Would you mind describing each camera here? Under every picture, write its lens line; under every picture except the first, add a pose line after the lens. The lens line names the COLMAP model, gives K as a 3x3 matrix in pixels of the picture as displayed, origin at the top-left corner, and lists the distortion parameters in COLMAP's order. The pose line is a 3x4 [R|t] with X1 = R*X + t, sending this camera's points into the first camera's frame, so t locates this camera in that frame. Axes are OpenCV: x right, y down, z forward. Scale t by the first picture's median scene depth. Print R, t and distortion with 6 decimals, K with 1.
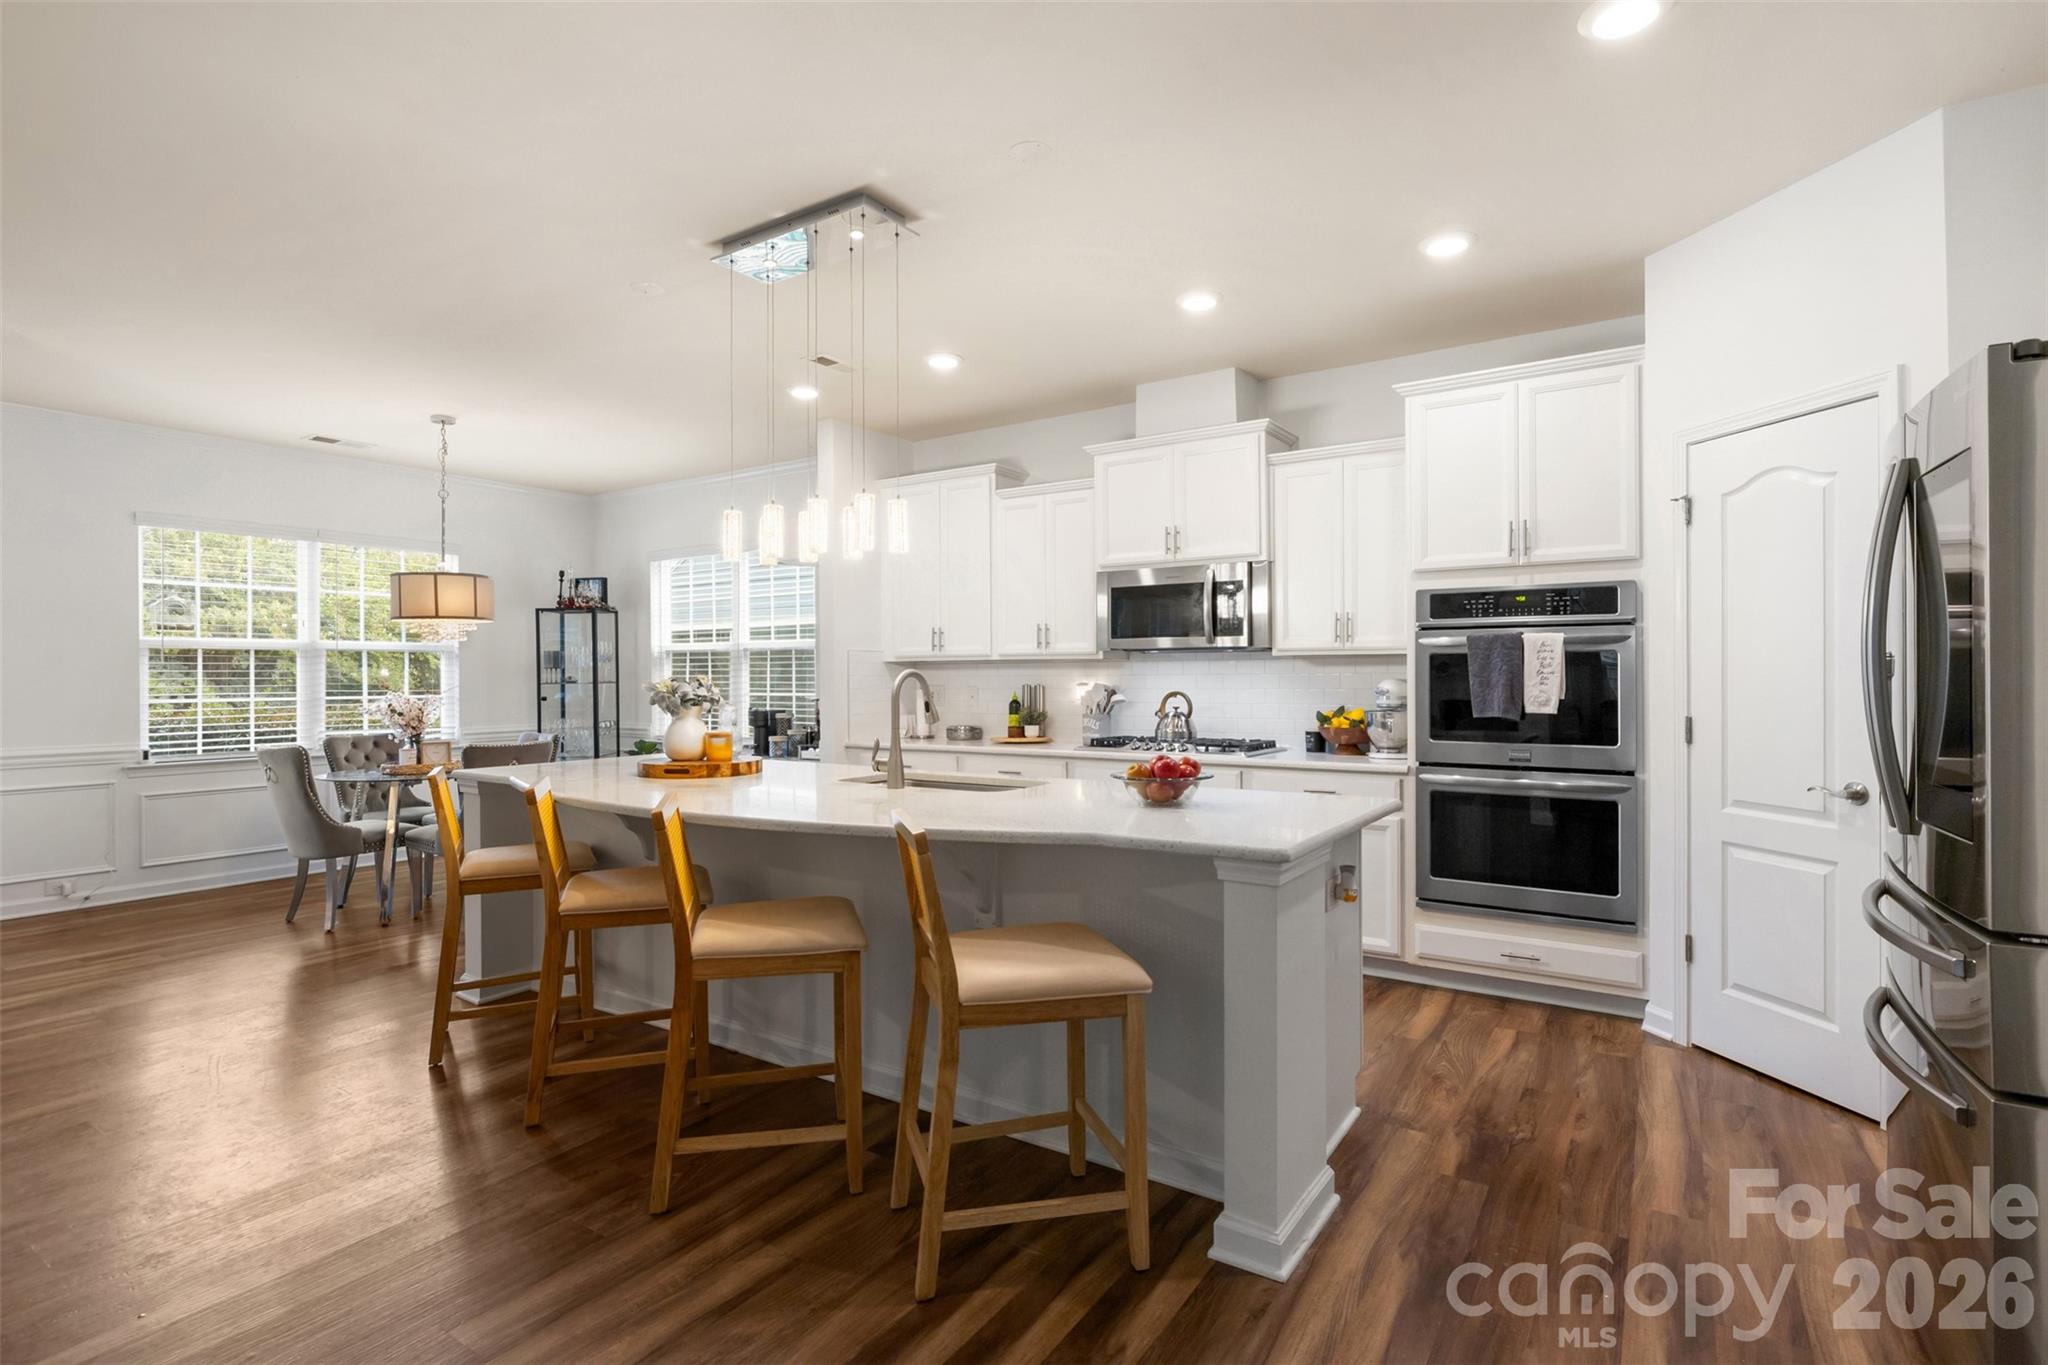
lens RADIAL K [[947.5, 0, 1008.0], [0, 947.5, 668.5], [0, 0, 1]] dist [0.028555, -0.000278]
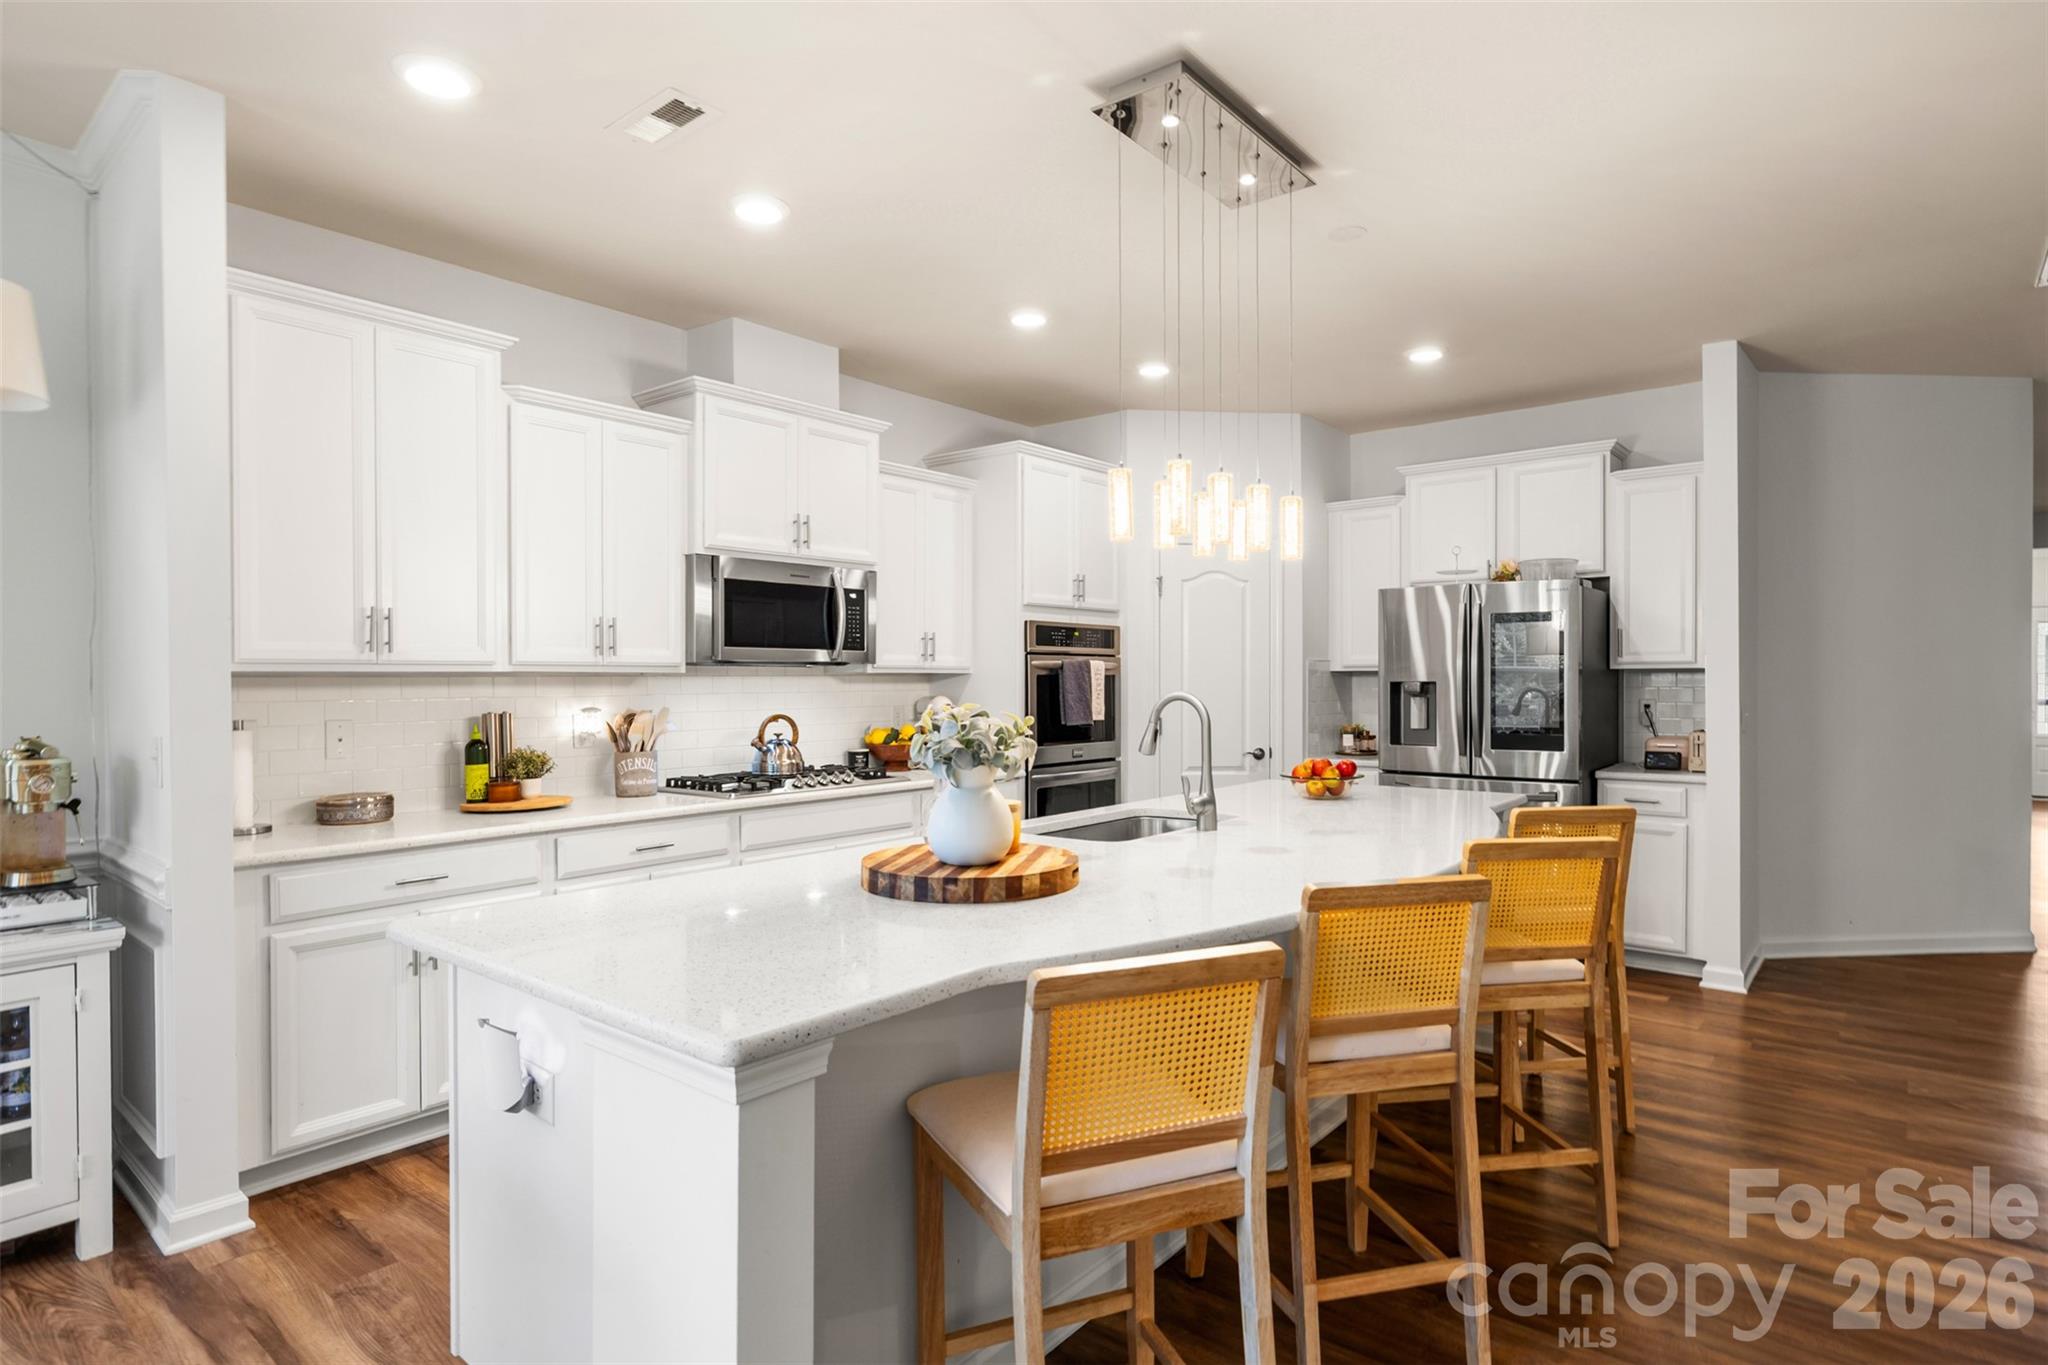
lens RADIAL K [[1046.9, 0, 1028.0], [0, 1046.9, 690.4], [0, 0, 1]] dist [0.028408, 0.001502]
pose [[0.146612, -0.006268, 0.989174, -0.714585], [-0.004150, 0.999967, 0.006951, -0.004077], [-0.989185, -0.005124, 0.146581, 0.681211]]
